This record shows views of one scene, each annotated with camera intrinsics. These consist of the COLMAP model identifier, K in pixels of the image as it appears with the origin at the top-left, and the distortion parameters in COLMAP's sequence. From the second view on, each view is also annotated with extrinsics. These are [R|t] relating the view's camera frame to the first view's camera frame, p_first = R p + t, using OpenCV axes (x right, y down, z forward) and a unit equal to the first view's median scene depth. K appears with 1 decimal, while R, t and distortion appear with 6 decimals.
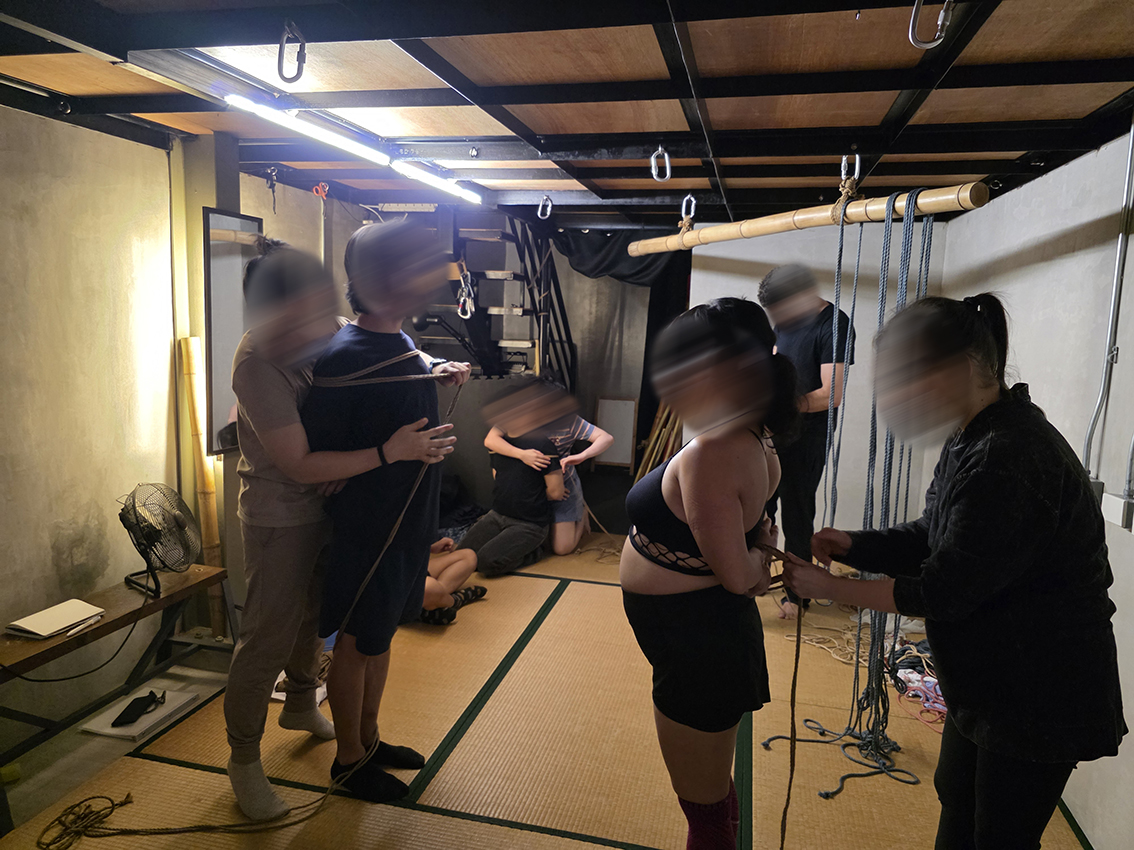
lens RADIAL K [[797.2, 0, 567.0], [0, 797.2, 425.0], [0, 0, 1]] dist [0.000216, 0.000556]
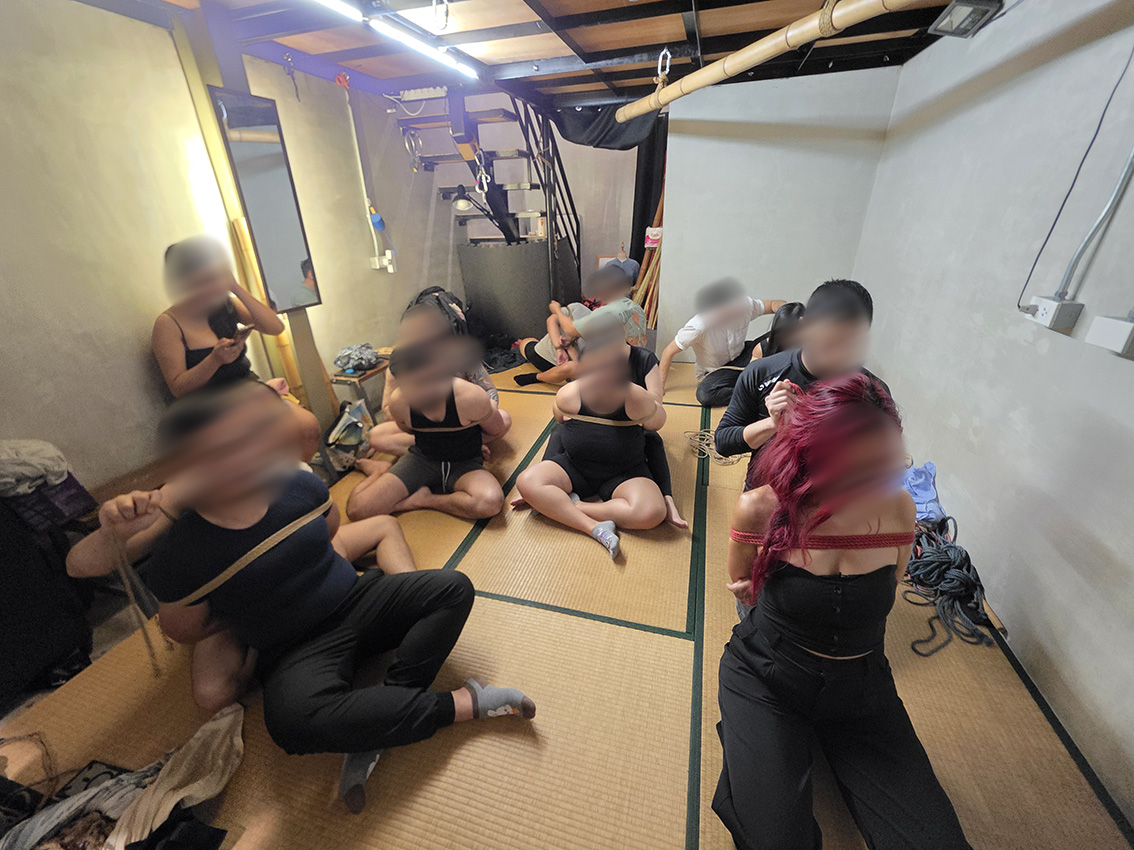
lens RADIAL K [[488.0, 0, 546.6], [0, 488.0, 422.2], [0, 0, 1]] dist [-0.000562, -0.000090]
pose [[0.994838, -0.029787, -0.097007, 0.041621], [0.055370, 0.960440, 0.272928, 0.007950], [0.085040, -0.276890, 0.957131, 0.207289]]
